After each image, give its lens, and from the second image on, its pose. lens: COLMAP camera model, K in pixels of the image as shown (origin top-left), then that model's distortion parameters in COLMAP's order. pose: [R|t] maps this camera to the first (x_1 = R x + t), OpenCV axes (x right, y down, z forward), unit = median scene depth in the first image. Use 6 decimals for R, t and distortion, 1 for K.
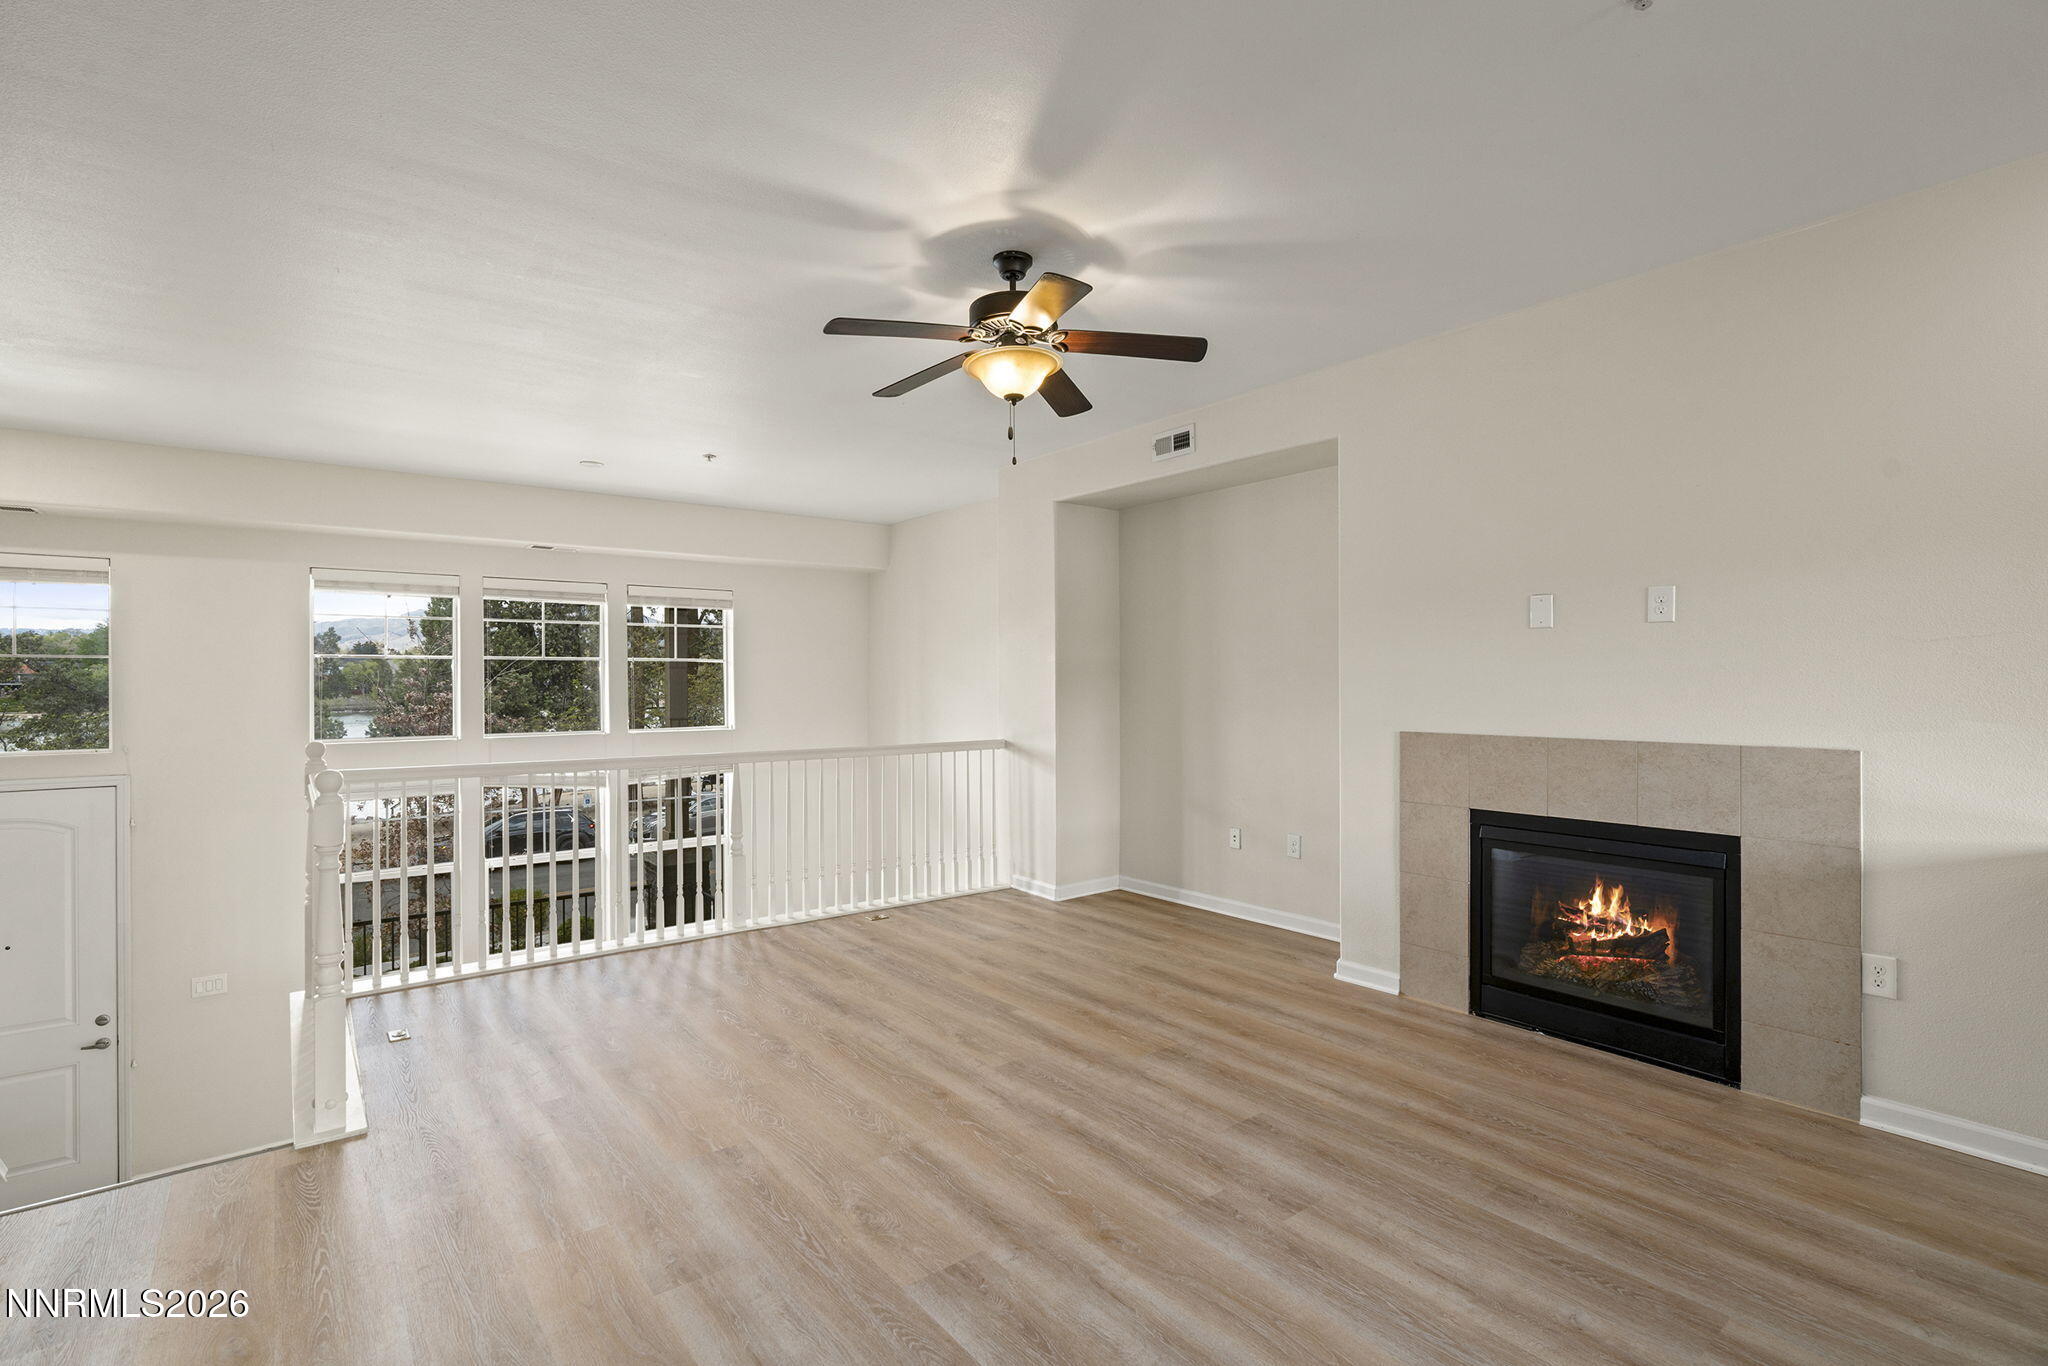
lens RADIAL K [[948.6, 0, 1012.8], [0, 948.6, 681.8], [0, 0, 1]] dist [-0.001723, -0.000255]
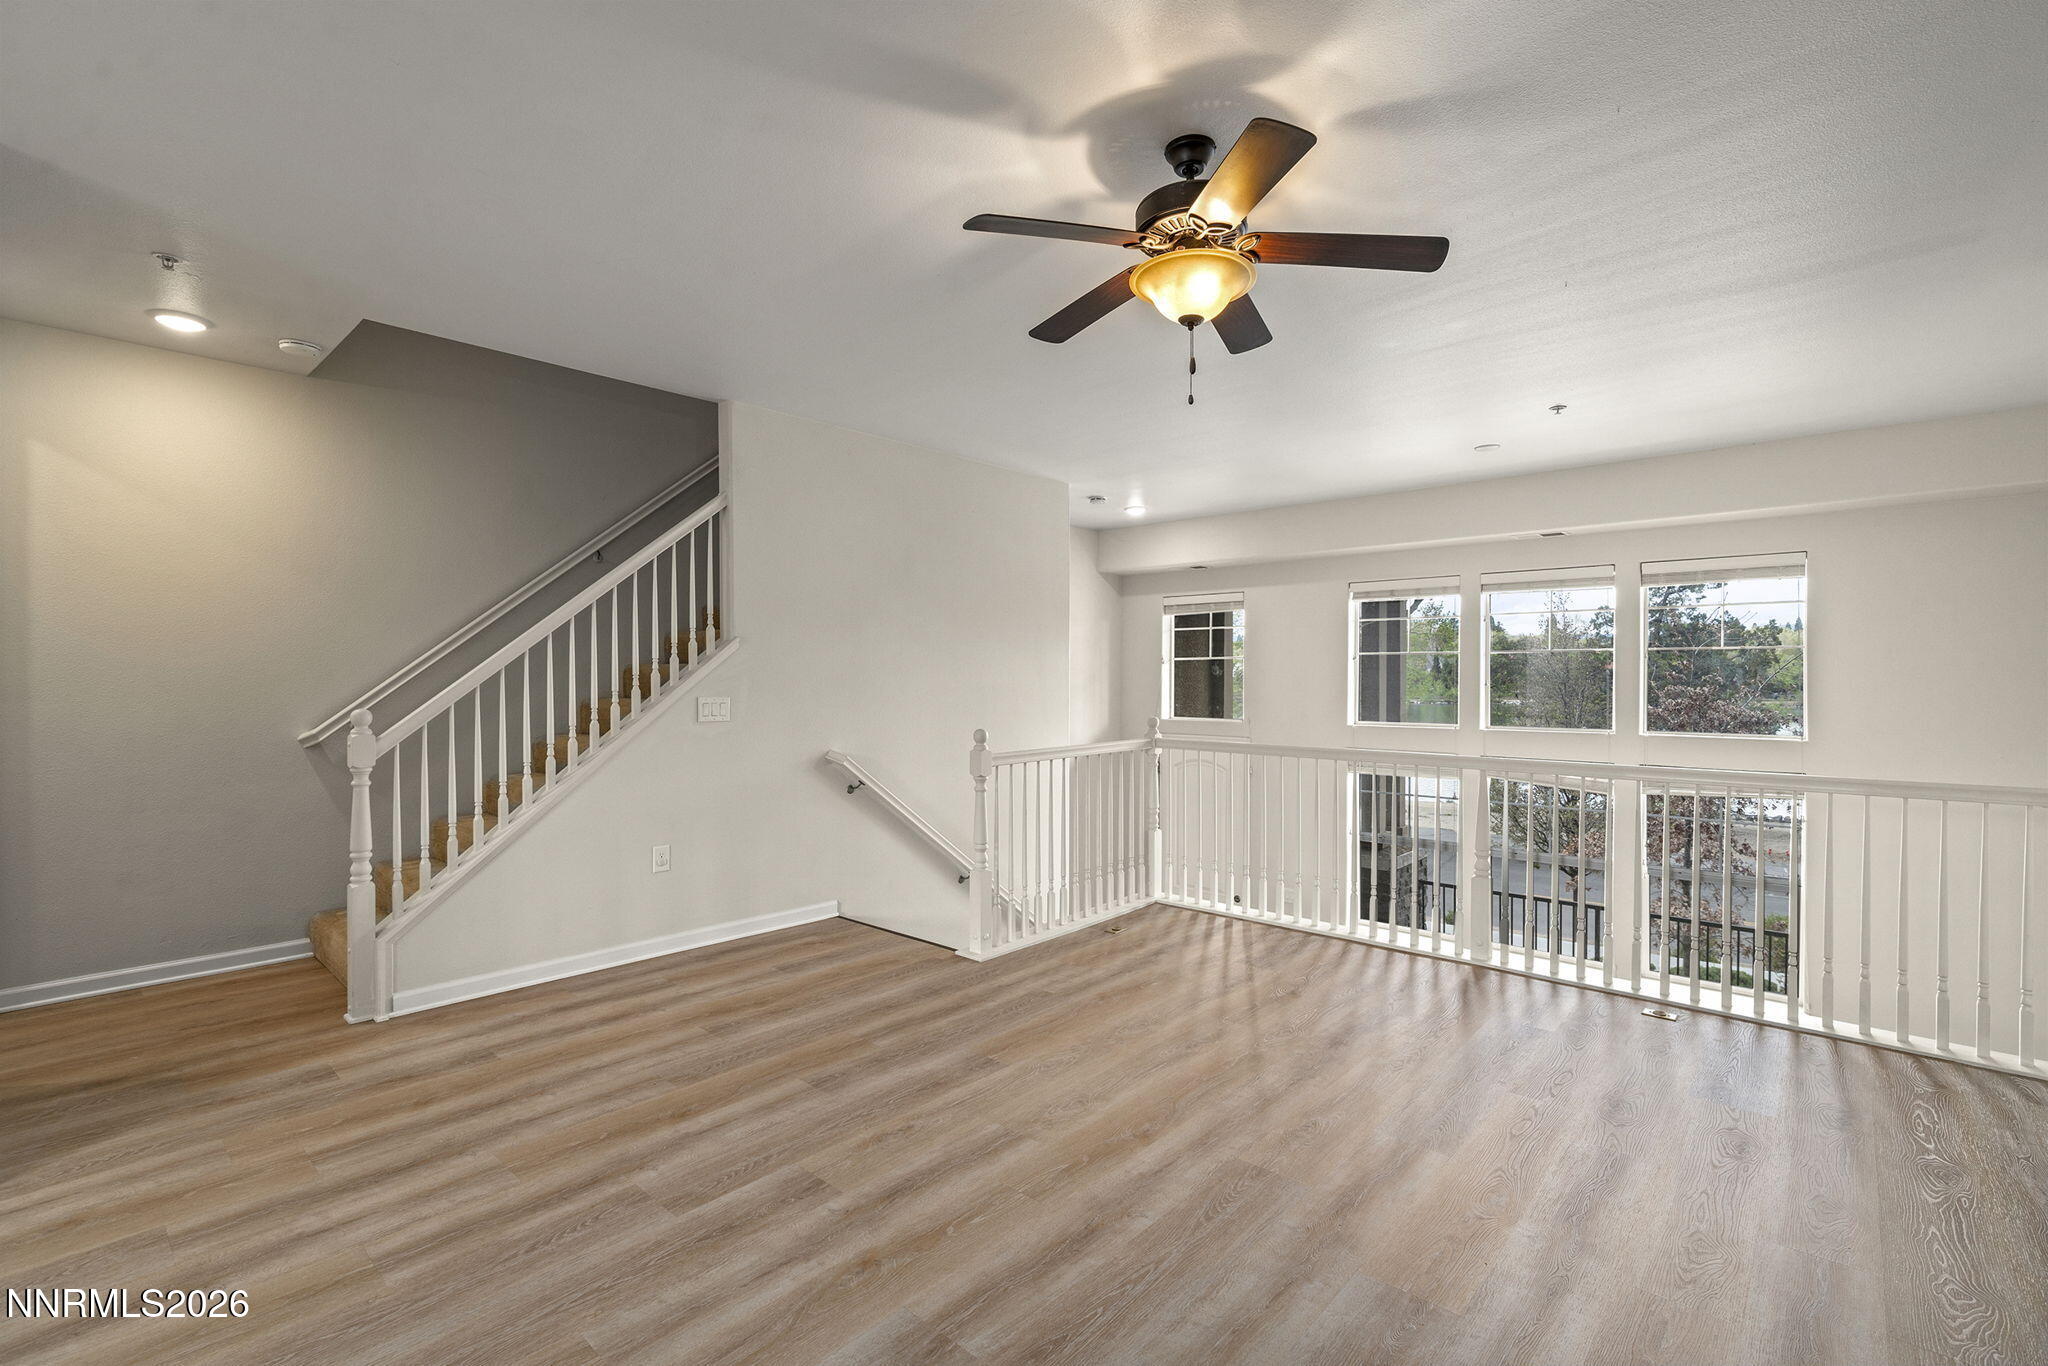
lens RADIAL K [[914.8, 0, 1028.2], [0, 914.8, 687.6], [0, 0, 1]] dist [-0.001013, -0.000010]
pose [[0.178915, 0.014682, -0.983755, 0.735716], [-0.000381, 0.999890, 0.014854, -0.001908], [0.983864, -0.002283, 0.178901, 0.721203]]
